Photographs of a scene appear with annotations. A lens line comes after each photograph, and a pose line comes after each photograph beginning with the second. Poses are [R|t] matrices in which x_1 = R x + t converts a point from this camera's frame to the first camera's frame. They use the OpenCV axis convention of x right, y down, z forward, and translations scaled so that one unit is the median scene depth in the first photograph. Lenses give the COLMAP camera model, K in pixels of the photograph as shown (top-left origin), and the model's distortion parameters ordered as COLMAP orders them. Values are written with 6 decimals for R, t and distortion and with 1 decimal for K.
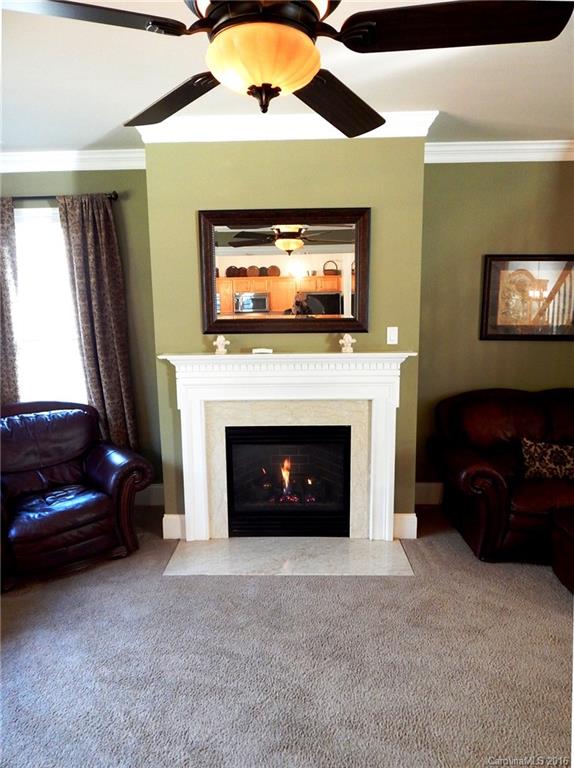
lens RADIAL K [[511.6, 0, 286.9], [0, 511.6, 389.4], [0, 0, 1]] dist [-0.004583, -0.000038]
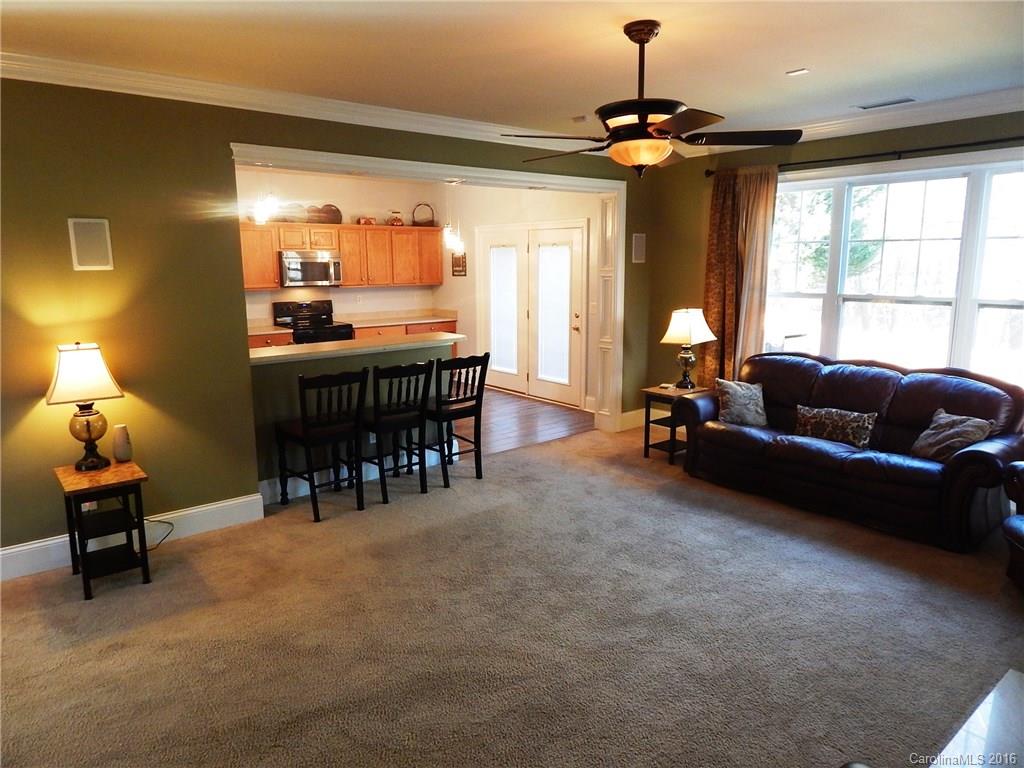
lens RADIAL K [[682.1, 0, 512.0], [0, 682.1, 385.0], [0, 0, 1]] dist [-0.004583, -0.000038]
pose [[-0.751438, 0.124170, -0.648014, 0.729958], [-0.095358, 0.951383, 0.292878, -0.190087], [0.652876, 0.281874, -0.703065, 0.964089]]
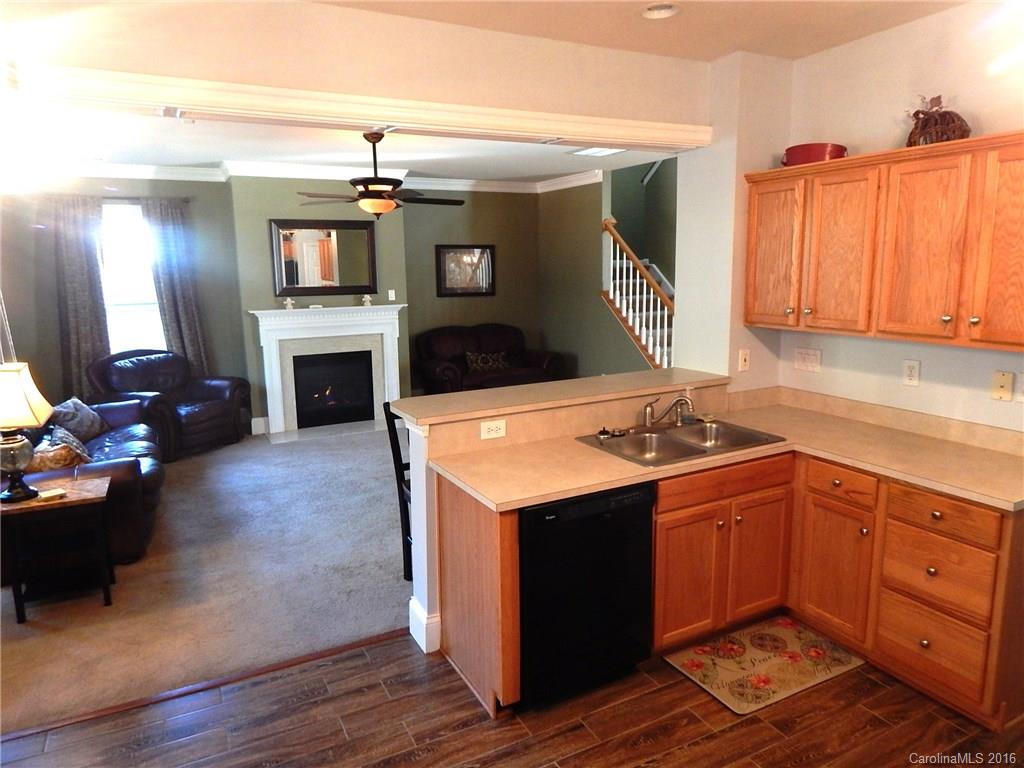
lens RADIAL K [[682.1, 0, 520.4], [0, 682.1, 378.0], [0, 0, 1]] dist [-0.004583, -0.000038]
pose [[0.868857, -0.080707, 0.488441, -0.536240], [0.075402, 0.996685, 0.030558, 0.128667], [-0.489288, 0.010279, 0.872062, -1.150341]]
